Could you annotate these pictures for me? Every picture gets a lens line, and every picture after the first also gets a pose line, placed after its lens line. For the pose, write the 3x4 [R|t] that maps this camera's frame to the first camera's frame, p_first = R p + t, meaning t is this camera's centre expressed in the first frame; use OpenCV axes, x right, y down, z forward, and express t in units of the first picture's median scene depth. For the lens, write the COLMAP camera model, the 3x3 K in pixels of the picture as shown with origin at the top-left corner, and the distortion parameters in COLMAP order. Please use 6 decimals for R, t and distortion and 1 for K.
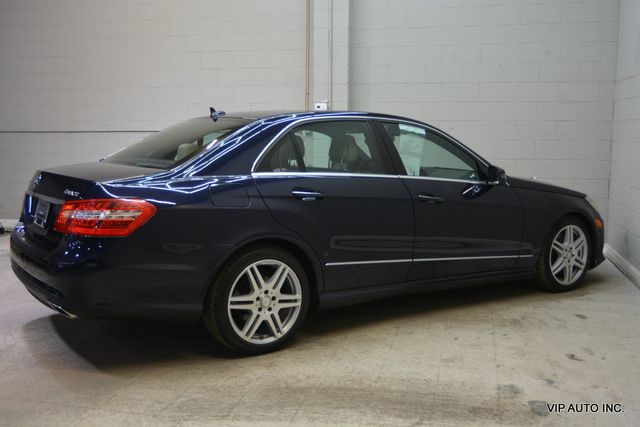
lens RADIAL K [[676.9, 0, 324.8], [0, 676.9, 212.4], [0, 0, 1]] dist [-0.025214, 0.000000]
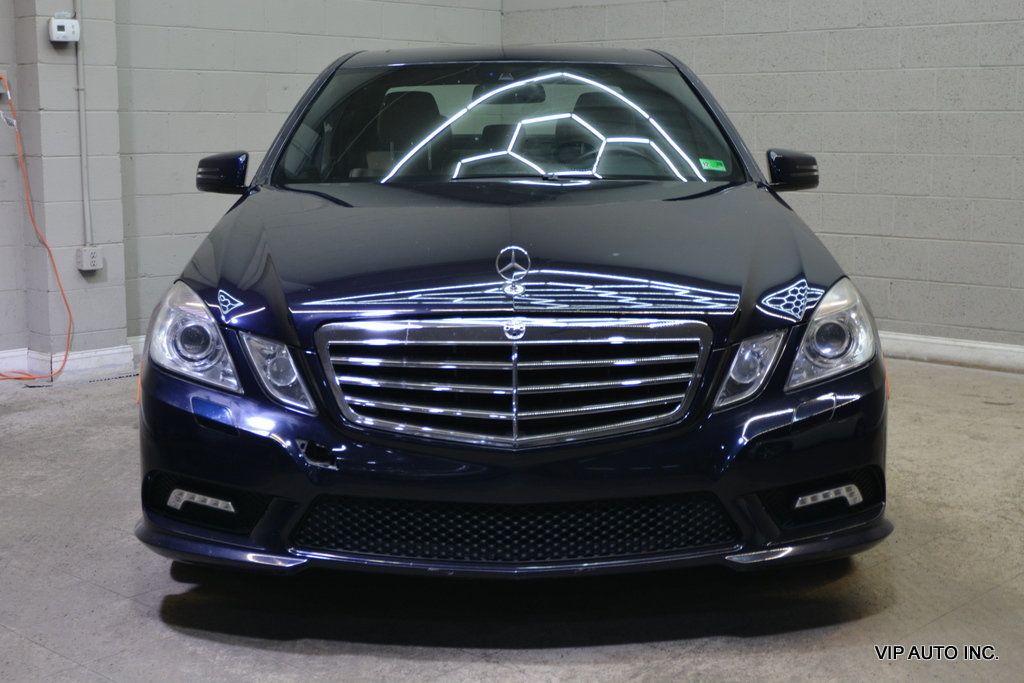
lens RADIAL K [[1418.6, 0, 514.7], [0, 1418.6, 381.5], [0, 0, 1]] dist [-0.010611, 0.000000]
pose [[0.456219, -0.159423, 0.875470, -1.158365], [0.109545, 0.986400, 0.122538, -0.045951], [-0.883099, 0.039999, 0.467479, 0.704746]]
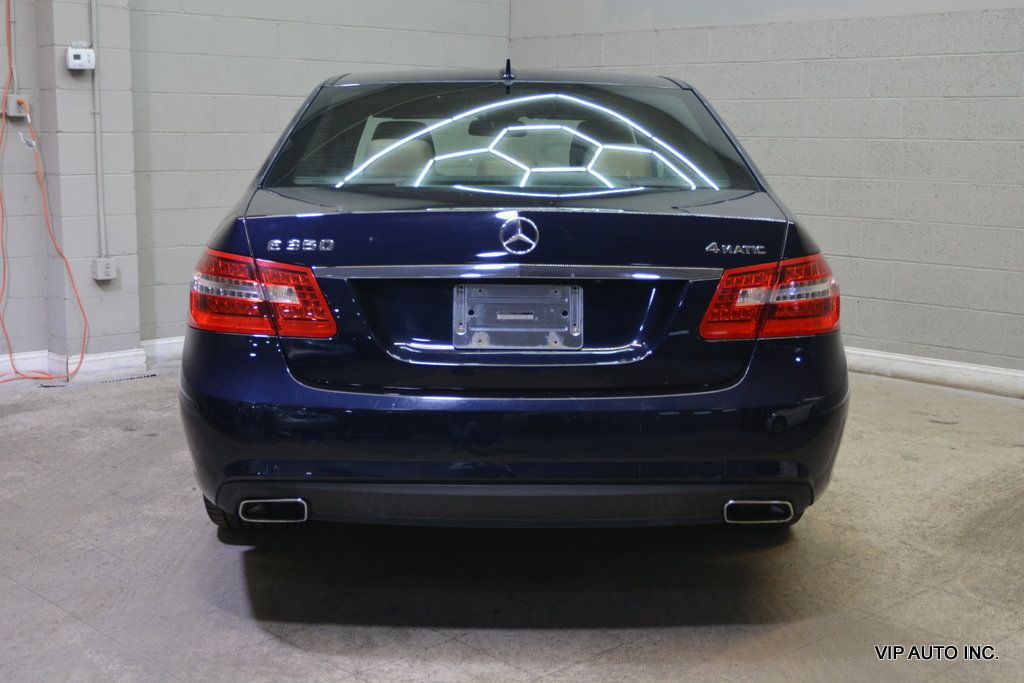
lens RADIAL K [[1311.5, 0, 511.7], [0, 1311.5, 382.2], [0, 0, 1]] dist [-0.015133, 0.000000]
pose [[0.507260, -0.160768, 0.846665, -1.085033], [0.097665, 0.986840, 0.128871, -0.059997], [-0.856241, 0.017318, 0.516286, 0.618935]]
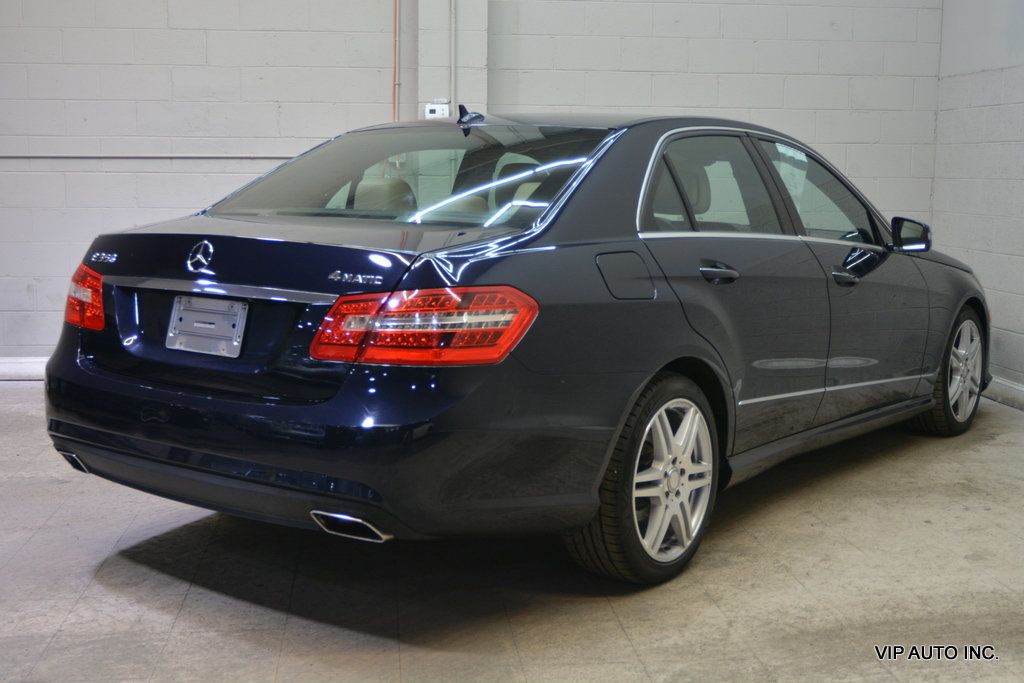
lens RADIAL K [[1311.5, 0, 511.2], [0, 1311.5, 346.8], [0, 0, 1]] dist [-0.015133, 0.000000]
pose [[0.932663, -0.043172, 0.358156, -0.568226], [0.037795, 0.999043, 0.022006, 0.002671], [-0.358763, -0.006988, 0.933403, 0.101844]]
